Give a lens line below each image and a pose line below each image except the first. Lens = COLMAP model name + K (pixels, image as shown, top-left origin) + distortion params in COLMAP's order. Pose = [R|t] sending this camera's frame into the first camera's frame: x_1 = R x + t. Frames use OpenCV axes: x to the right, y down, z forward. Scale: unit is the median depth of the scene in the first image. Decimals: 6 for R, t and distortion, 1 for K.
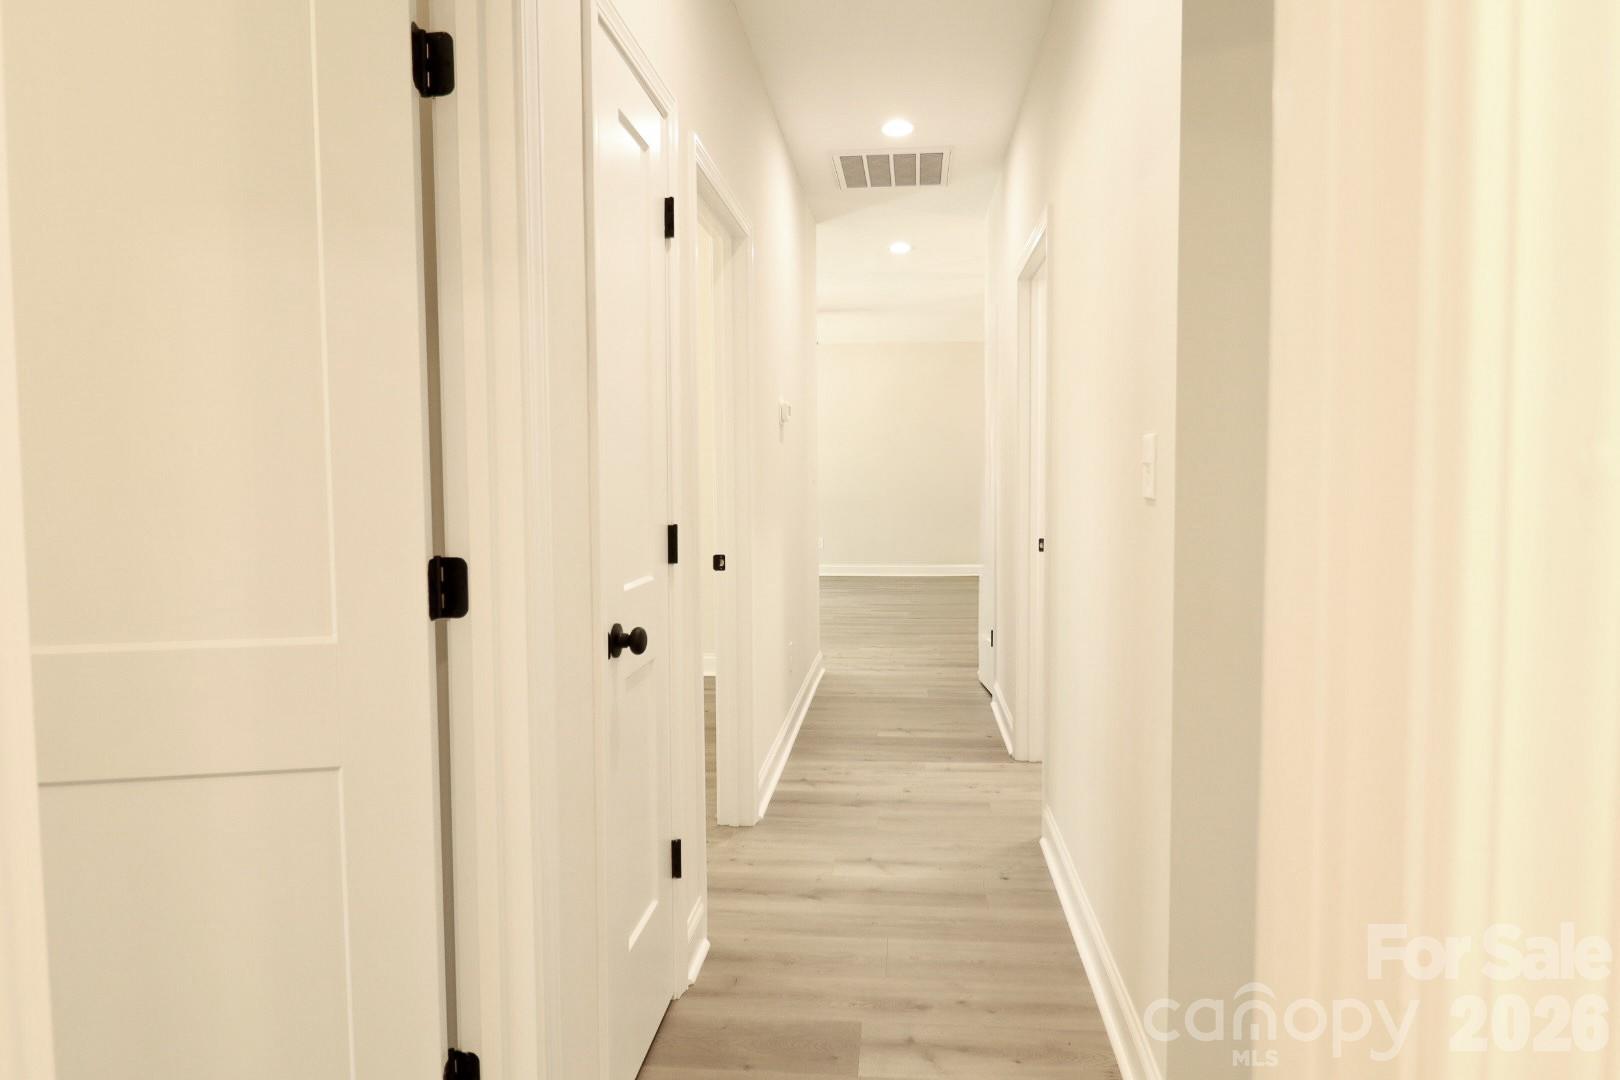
lens RADIAL K [[925.2, 0, 817.1], [0, 925.2, 527.5], [0, 0, 1]] dist [0.001827, -0.006667]
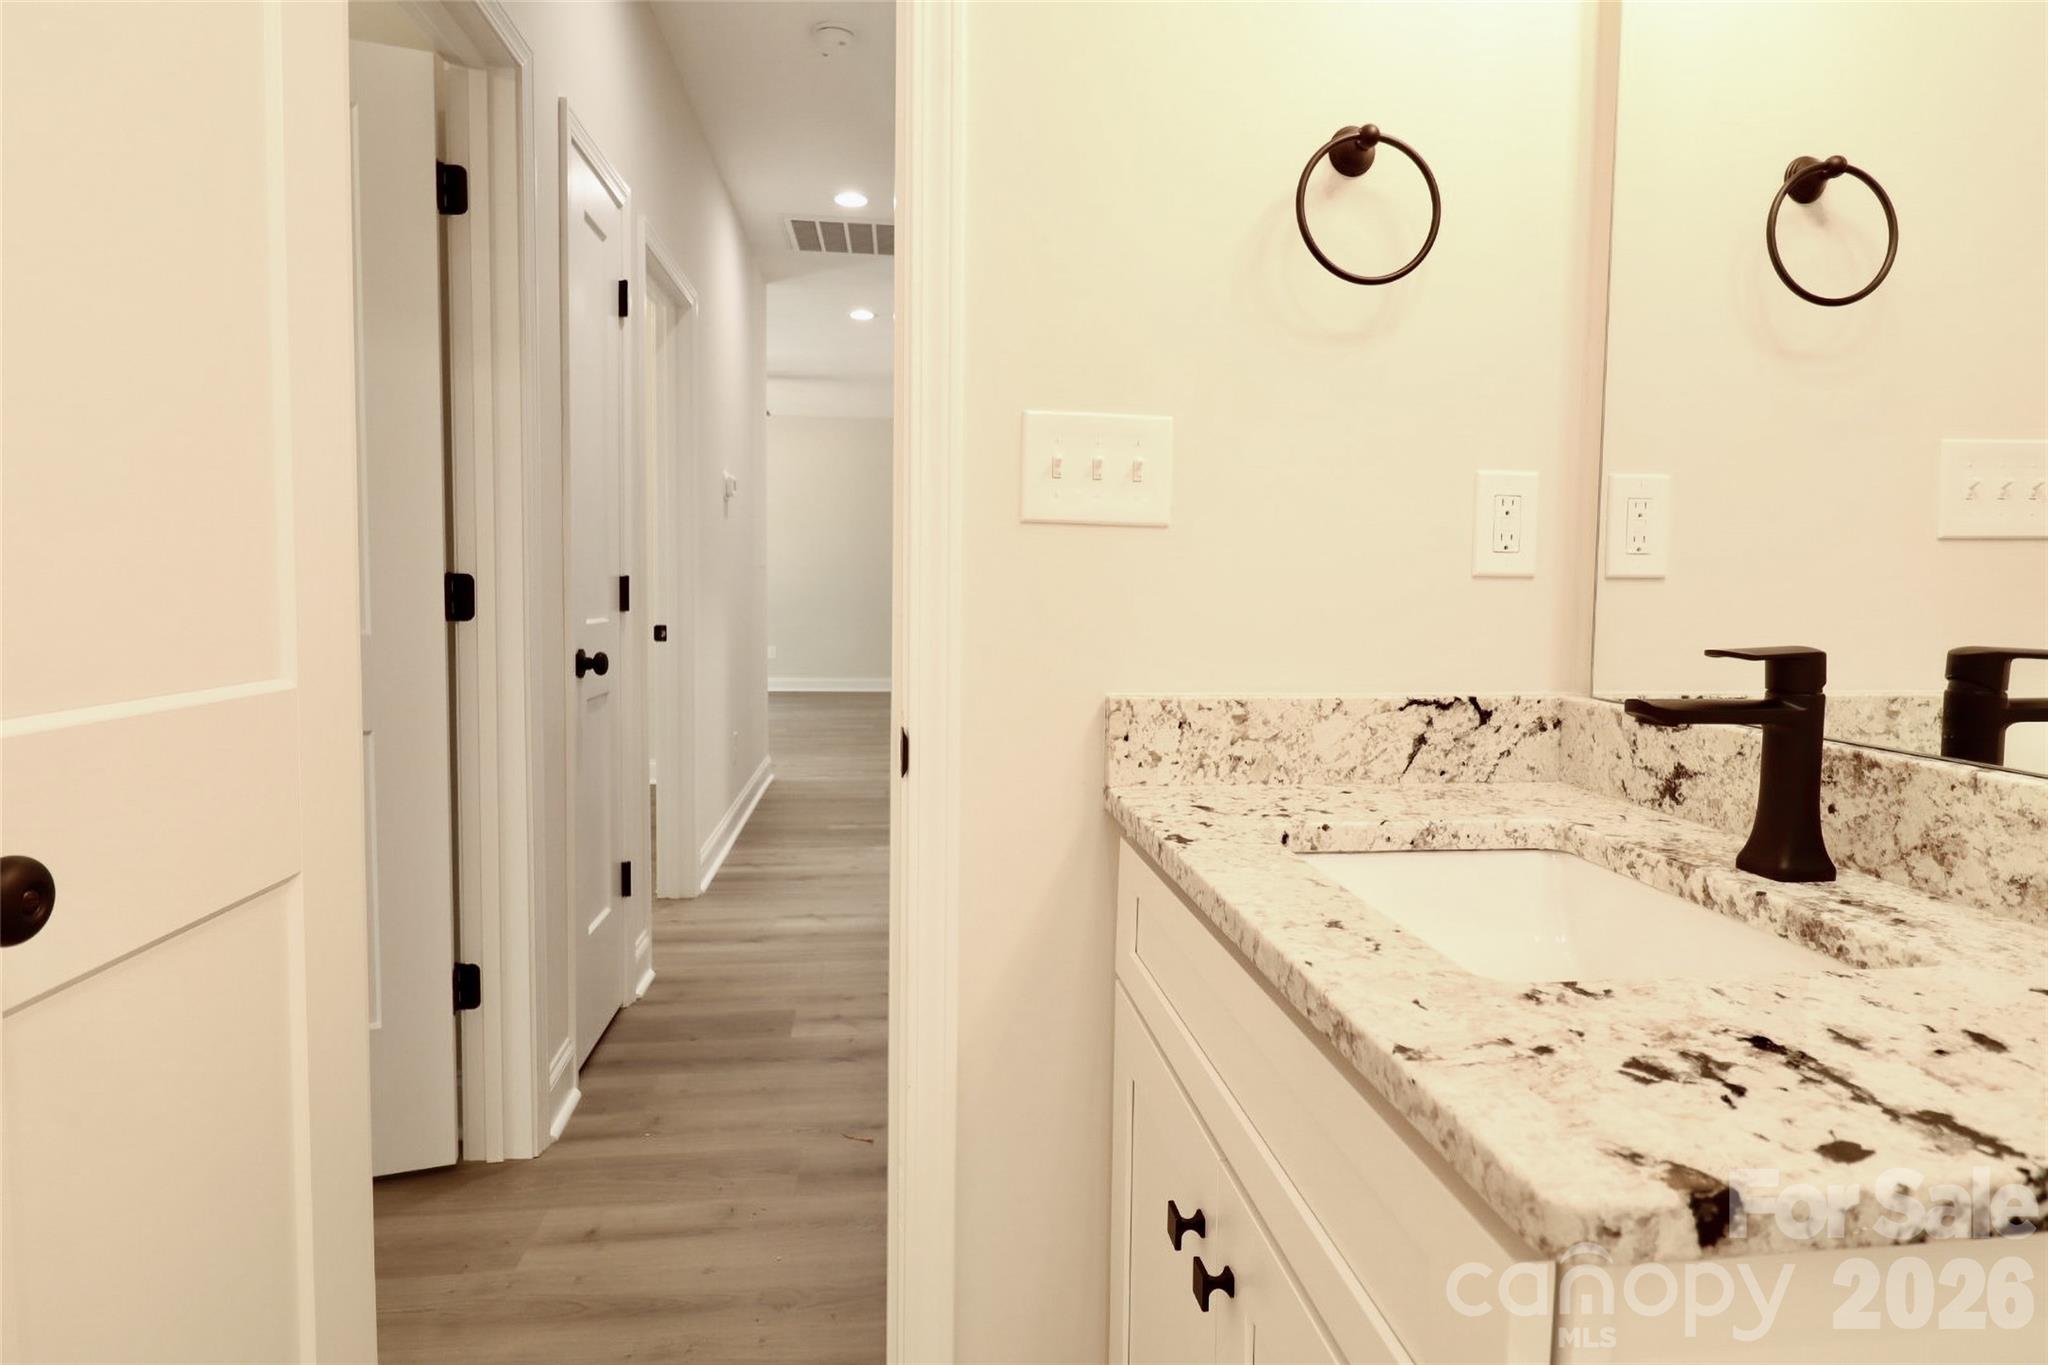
lens RADIAL K [[1169.6, 0, 1044.3], [0, 1169.6, 667.4], [0, 0, 1]] dist [0.001827, -0.006667]
pose [[0.973918, 0.005779, 0.226827, 0.012213], [-0.008603, 0.999897, 0.011462, 0.064585], [-0.226737, -0.013114, 0.973868, -0.360931]]
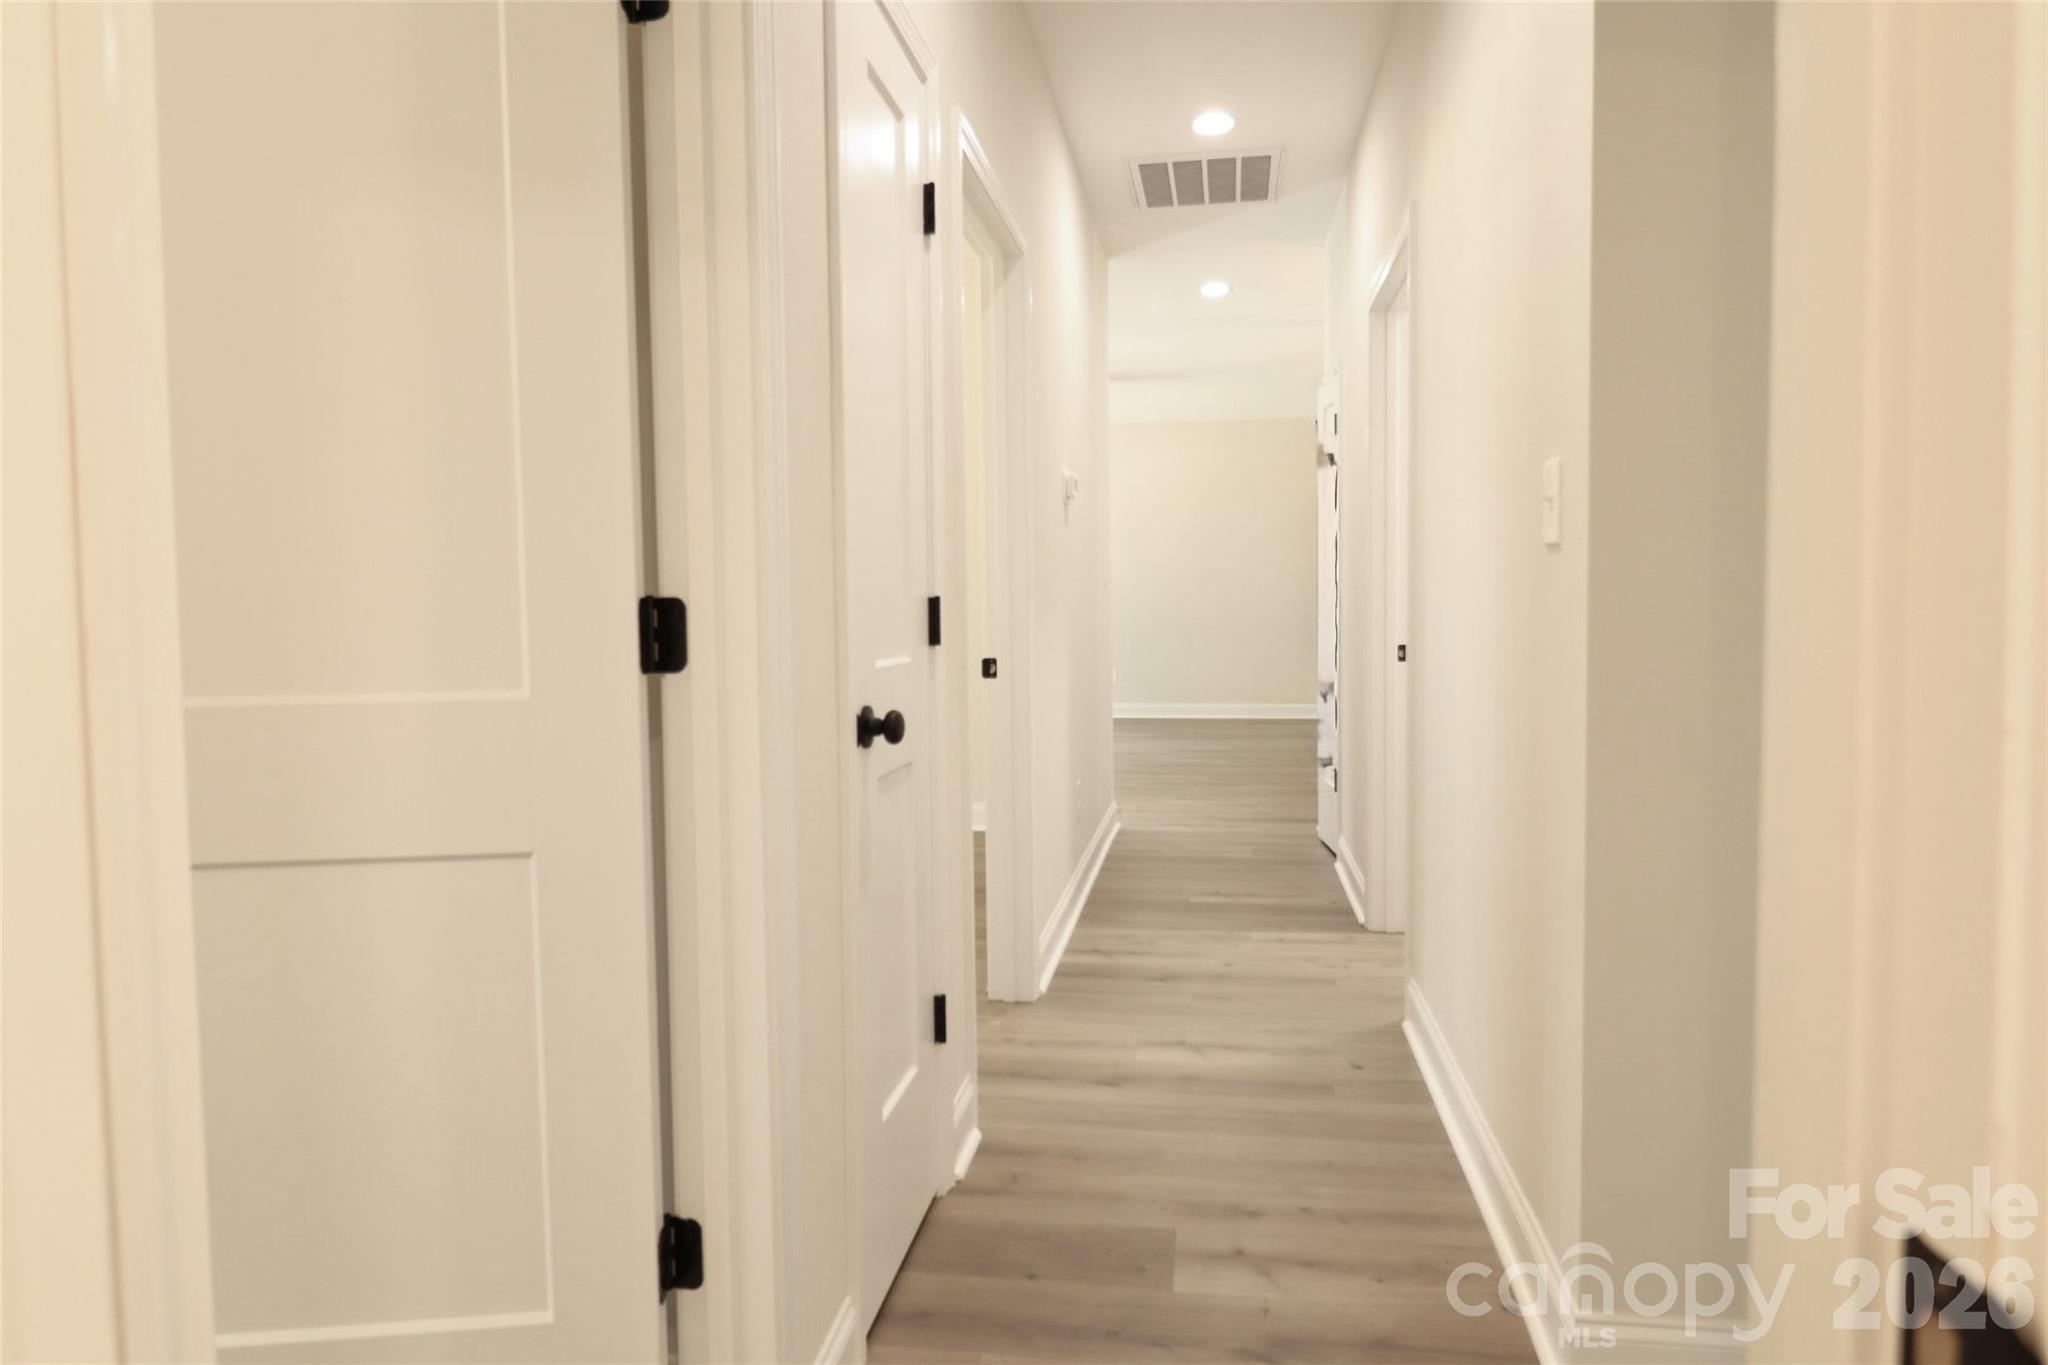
lens RADIAL K [[1169.6, 0, 1036.5], [0, 1169.6, 668.4], [0, 0, 1]] dist [0.001827, -0.006667]
pose [[0.998225, -0.002839, -0.059487, -0.007013], [0.002745, 0.999995, -0.001660, 0.045398], [0.059492, 0.001494, 0.998228, 0.003079]]
